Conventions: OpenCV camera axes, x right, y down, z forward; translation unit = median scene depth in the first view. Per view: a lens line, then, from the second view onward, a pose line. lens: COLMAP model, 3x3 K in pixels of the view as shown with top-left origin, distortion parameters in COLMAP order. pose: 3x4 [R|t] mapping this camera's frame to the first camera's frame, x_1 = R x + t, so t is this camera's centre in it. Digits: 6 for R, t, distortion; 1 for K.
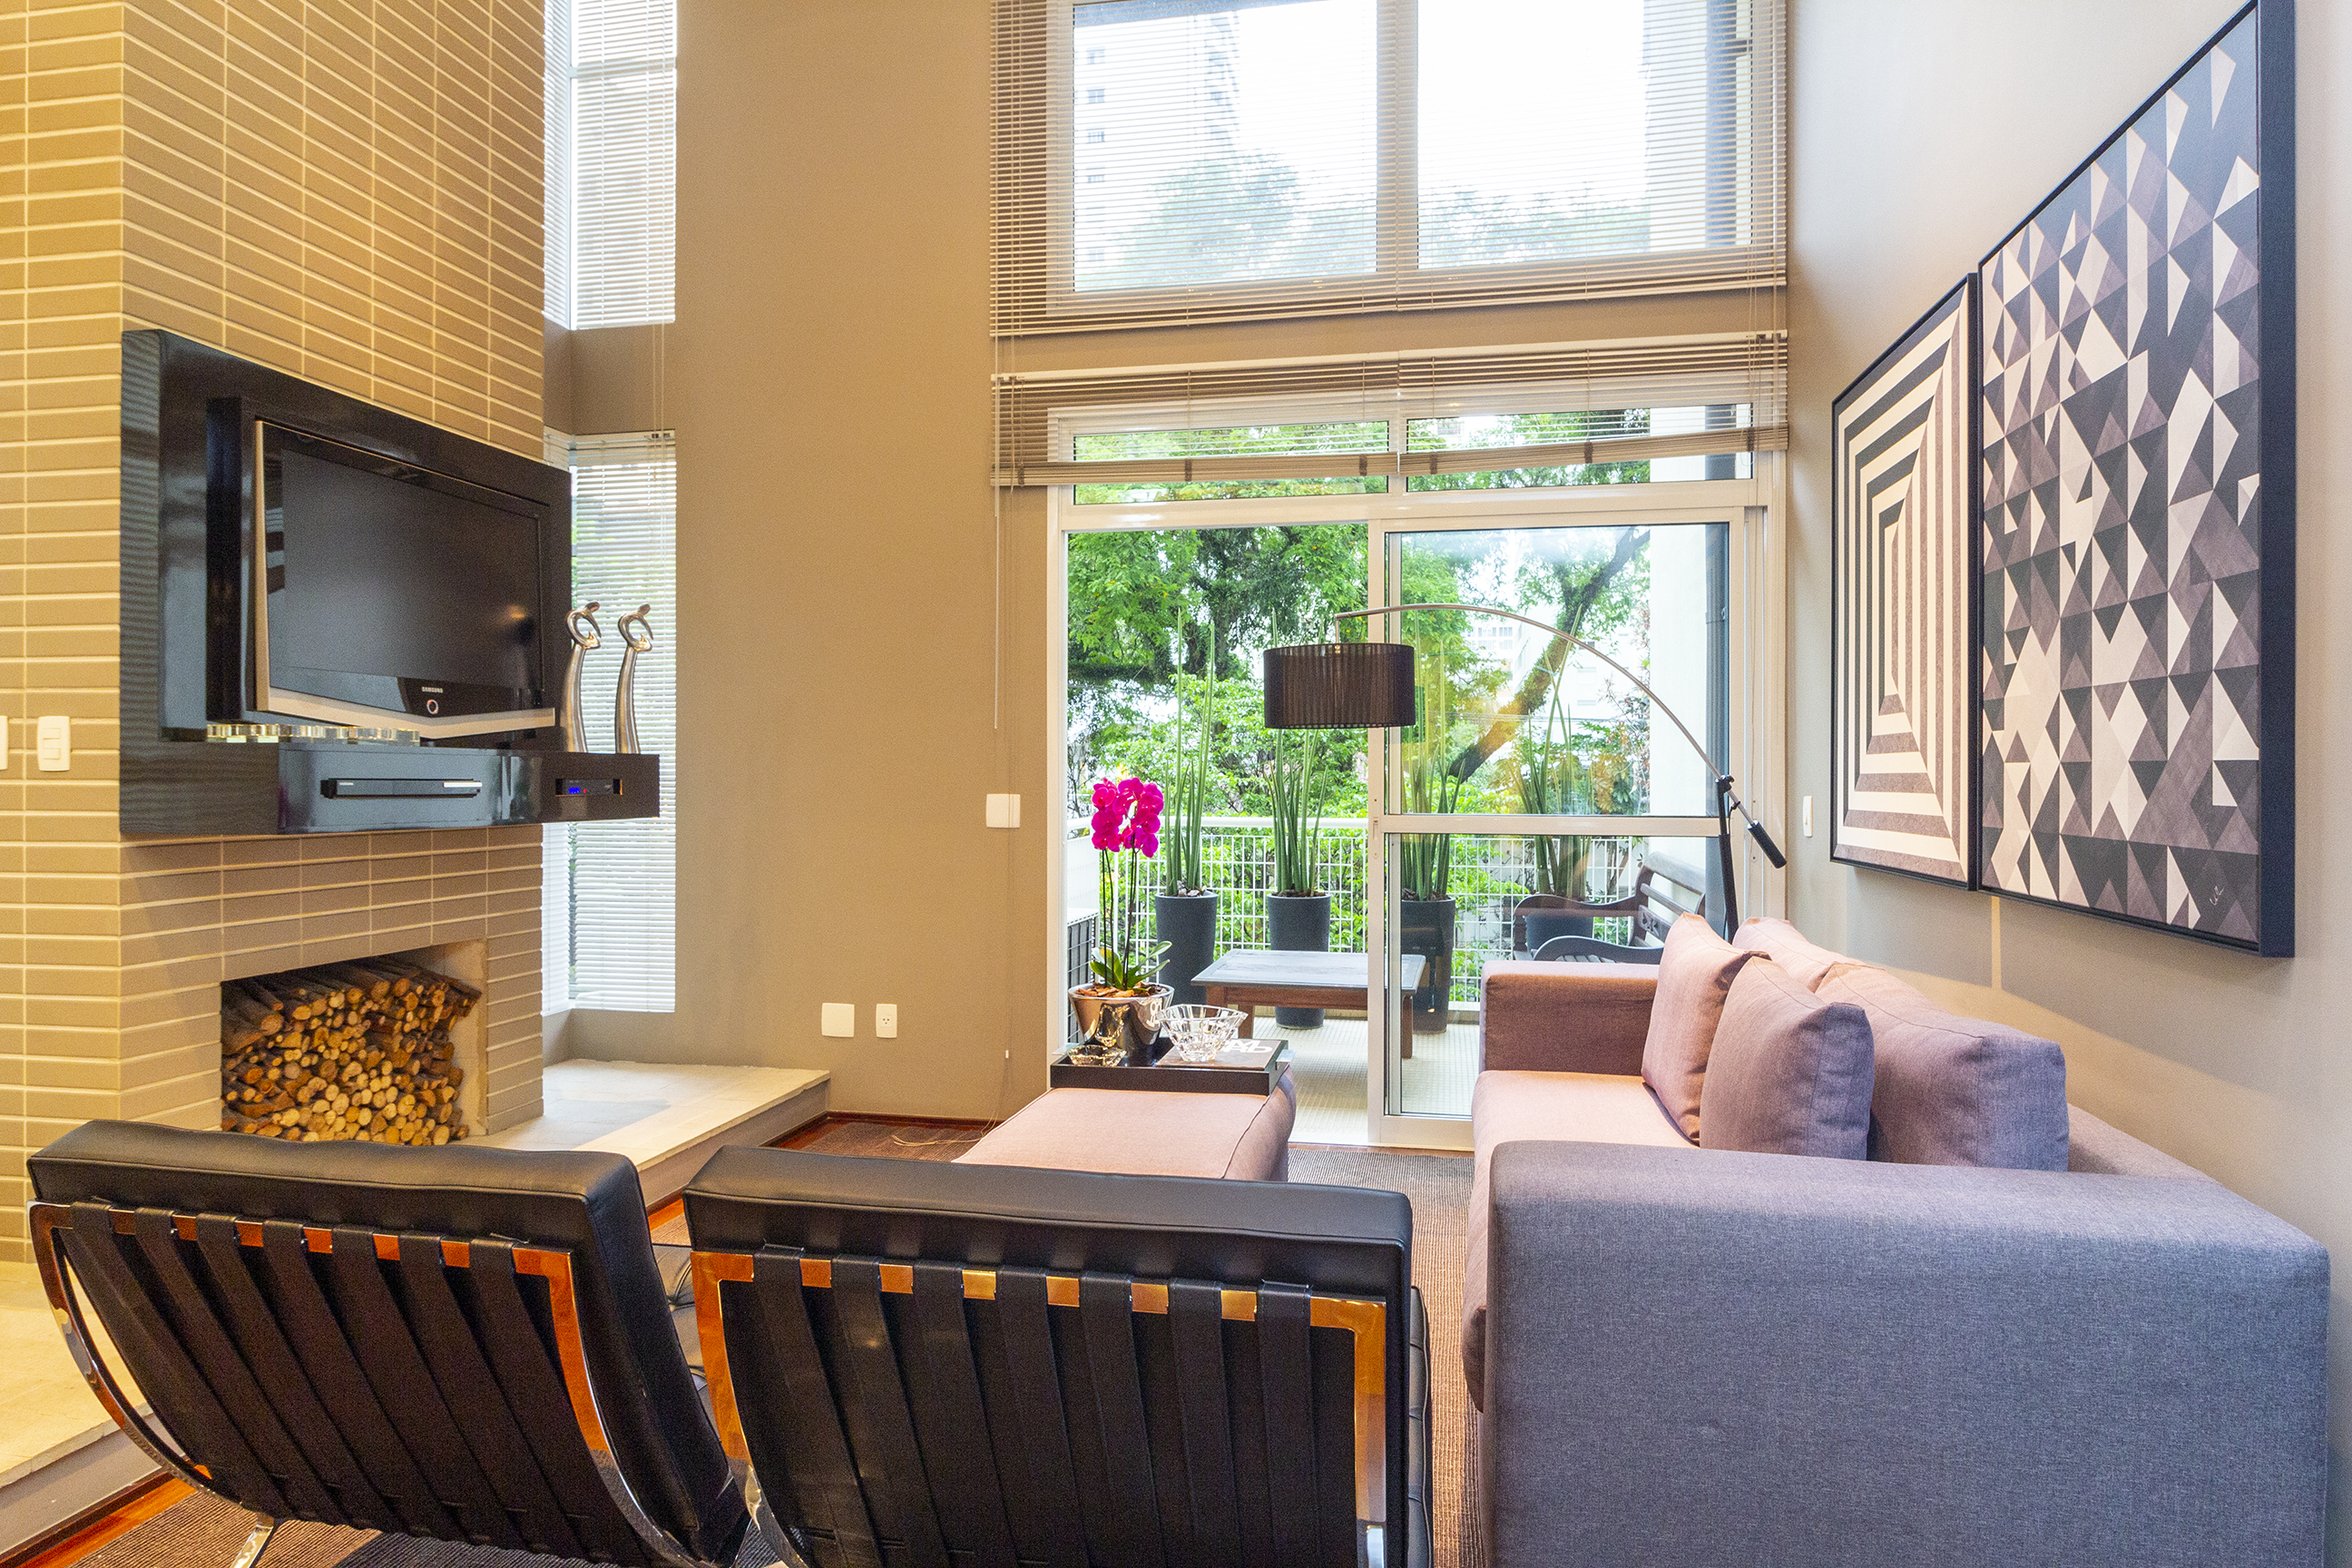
lens RADIAL K [[1325.3, 0, 1200.8], [0, 1325.3, 779.5], [0, 0, 1]] dist [-0.002810, -0.001392]
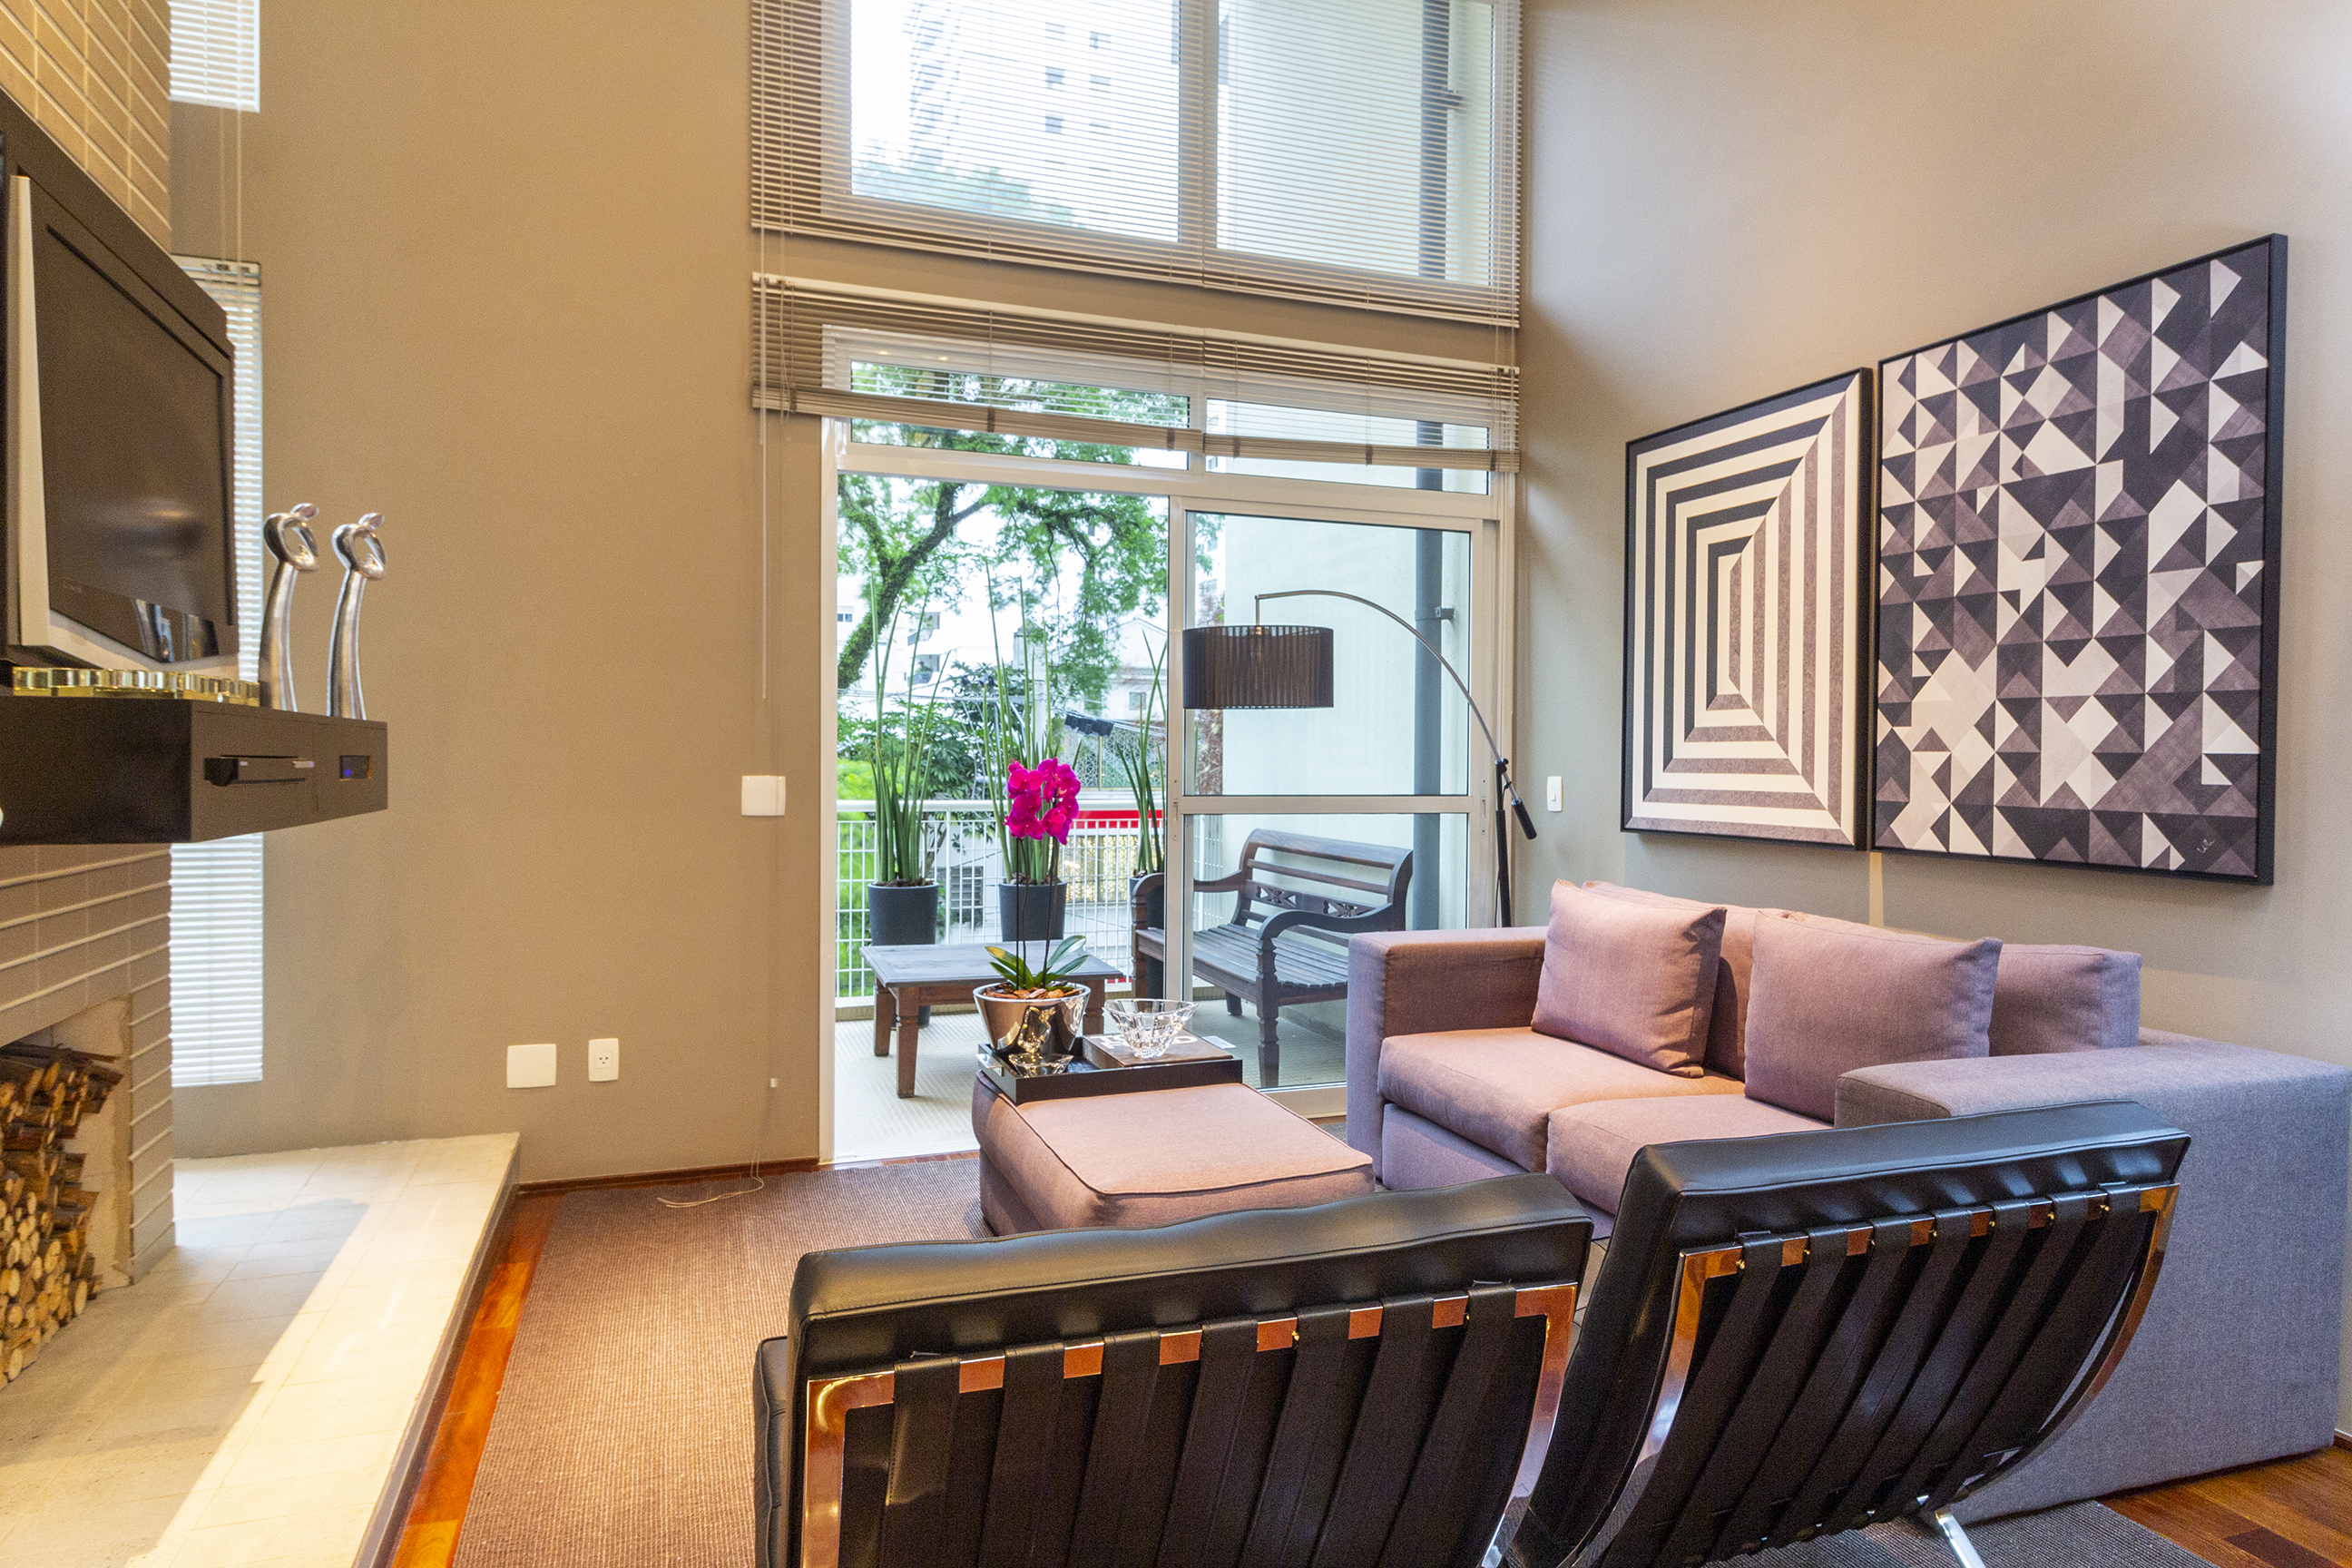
lens RADIAL K [[1398.6, 0, 1196.0], [0, 1398.6, 776.5], [0, 0, 1]] dist [0.008627, -0.006343]
pose [[0.855235, -0.001823, 0.518237, -0.508979], [-0.005315, 0.999910, 0.012289, -0.000977], [-0.518213, -0.013264, 0.855149, 0.131552]]
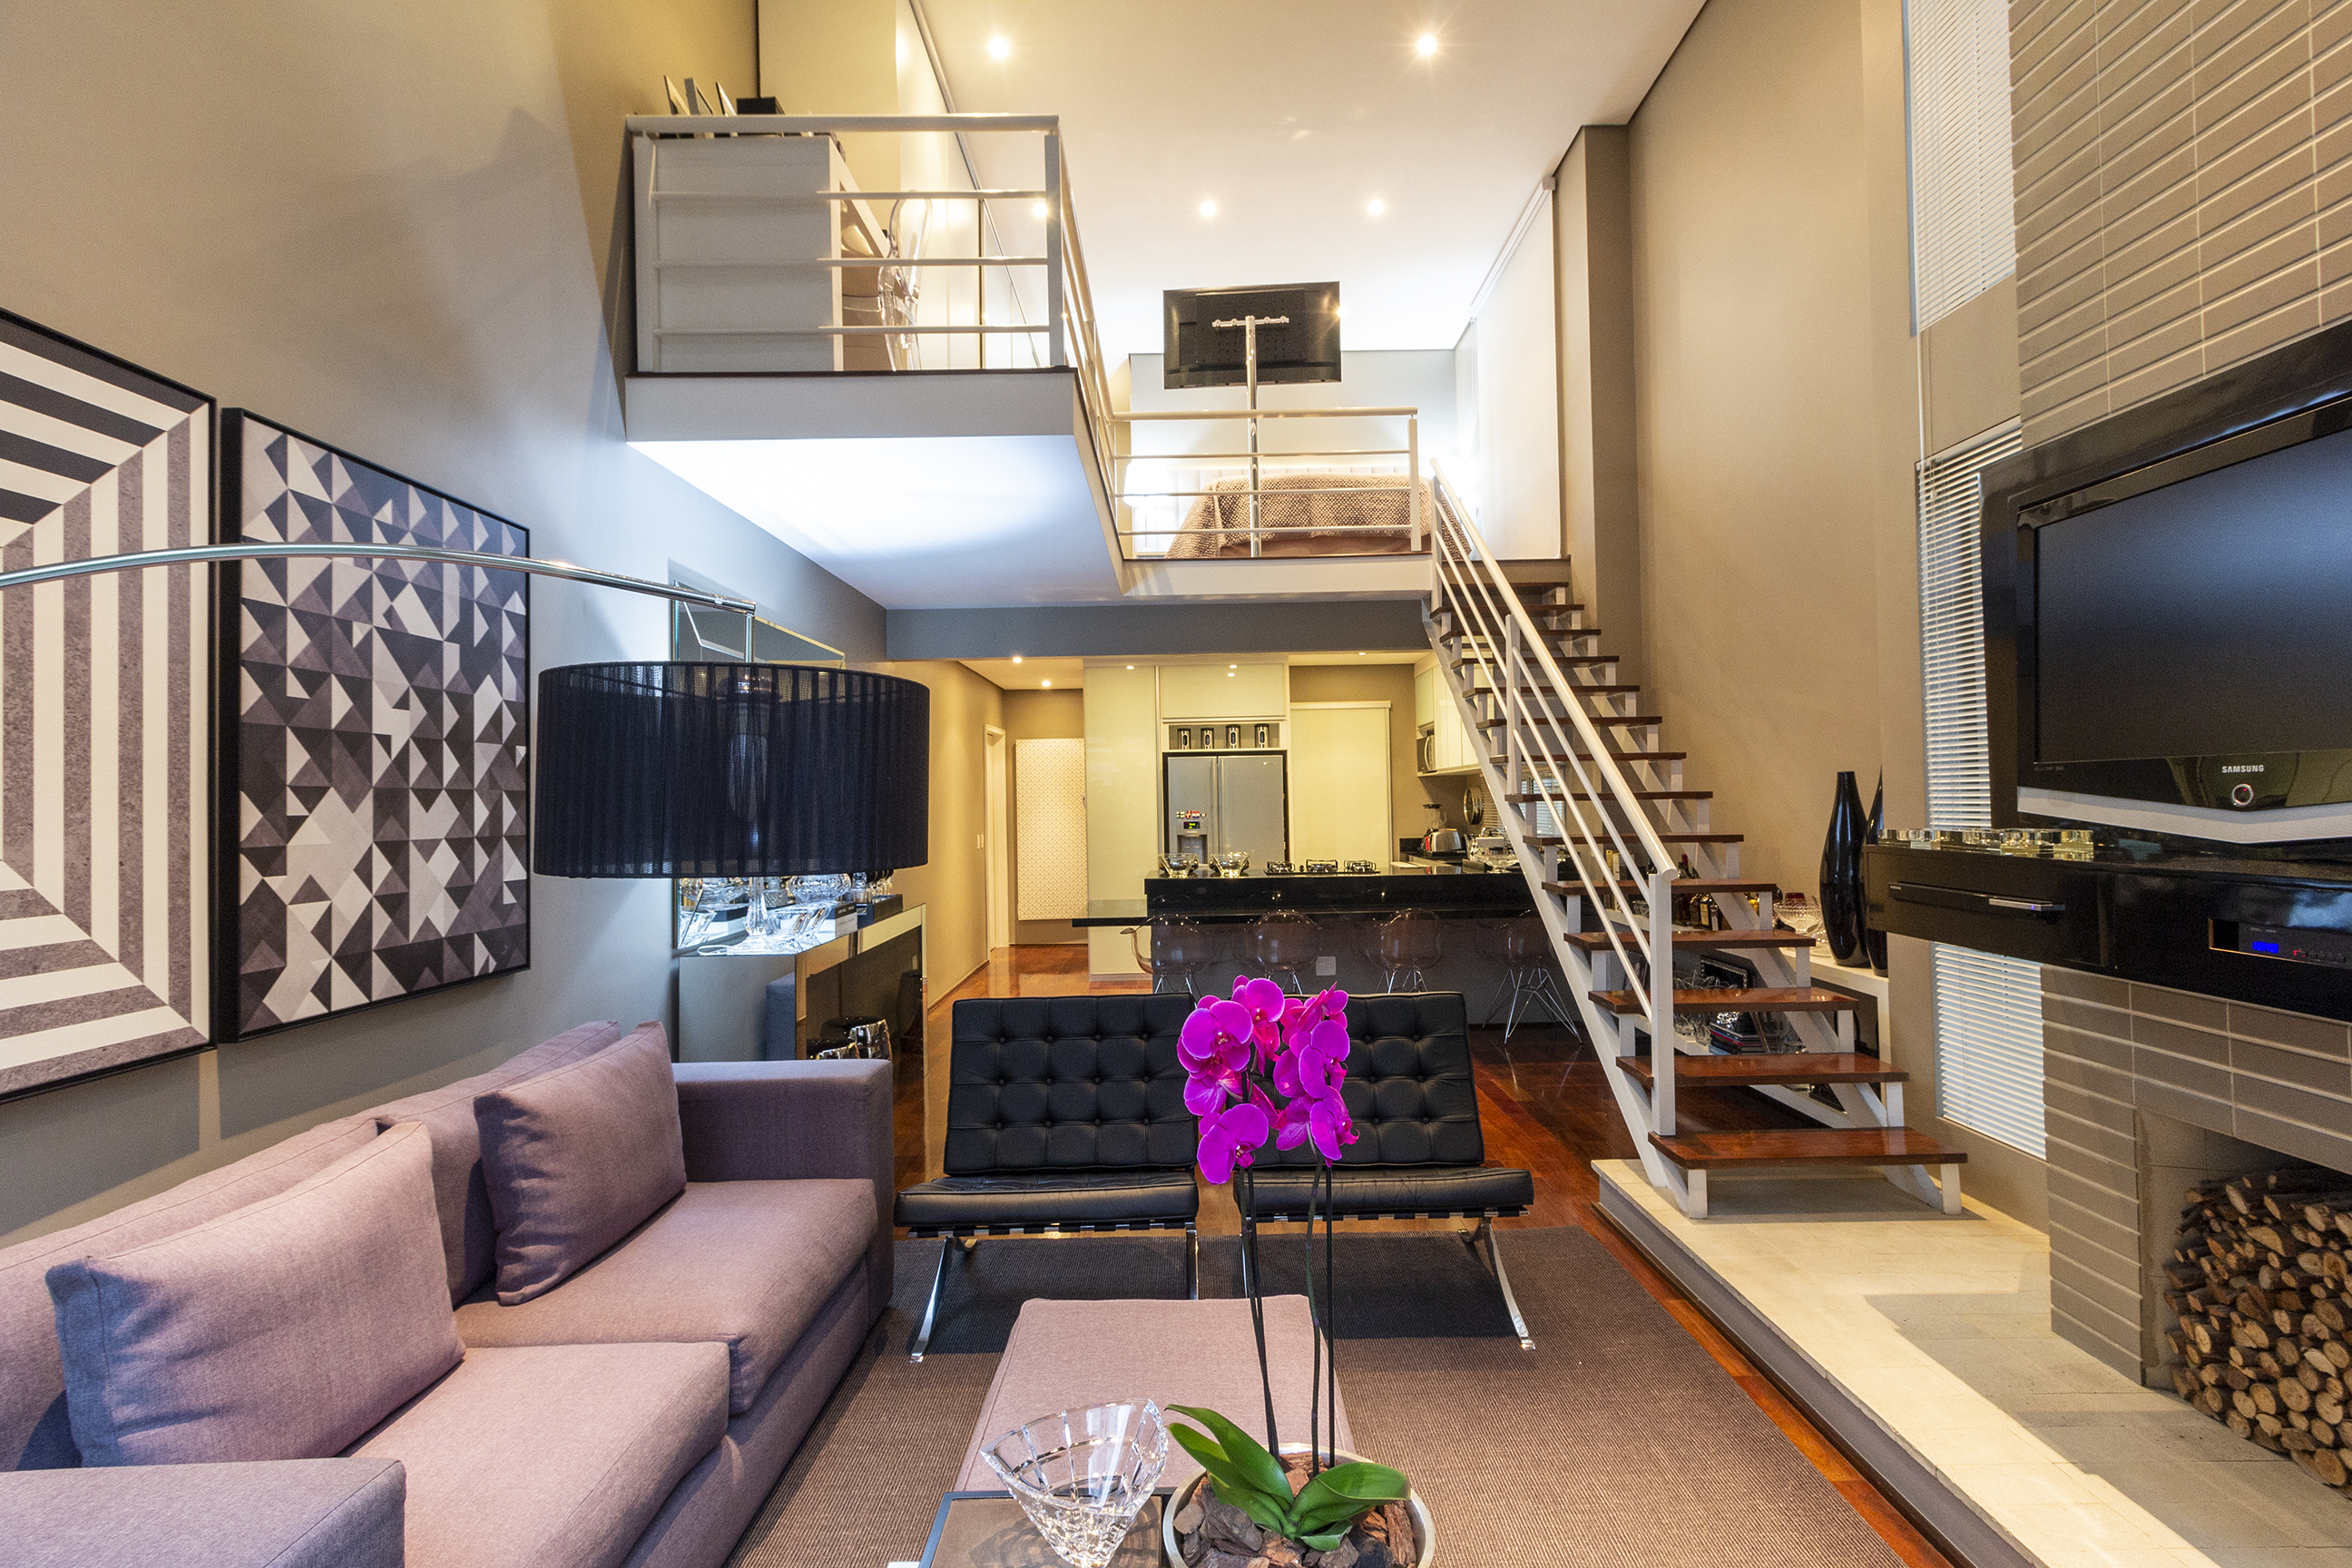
lens RADIAL K [[1079.1, 0, 1196.4], [0, 1079.1, 782.3], [0, 0, 1]] dist [0.001291, 0.000659]
pose [[-0.980782, 0.014219, -0.194588, 0.032590], [0.017232, 0.999756, -0.013798, -0.063305], [0.194344, -0.016886, -0.980788, 1.442673]]
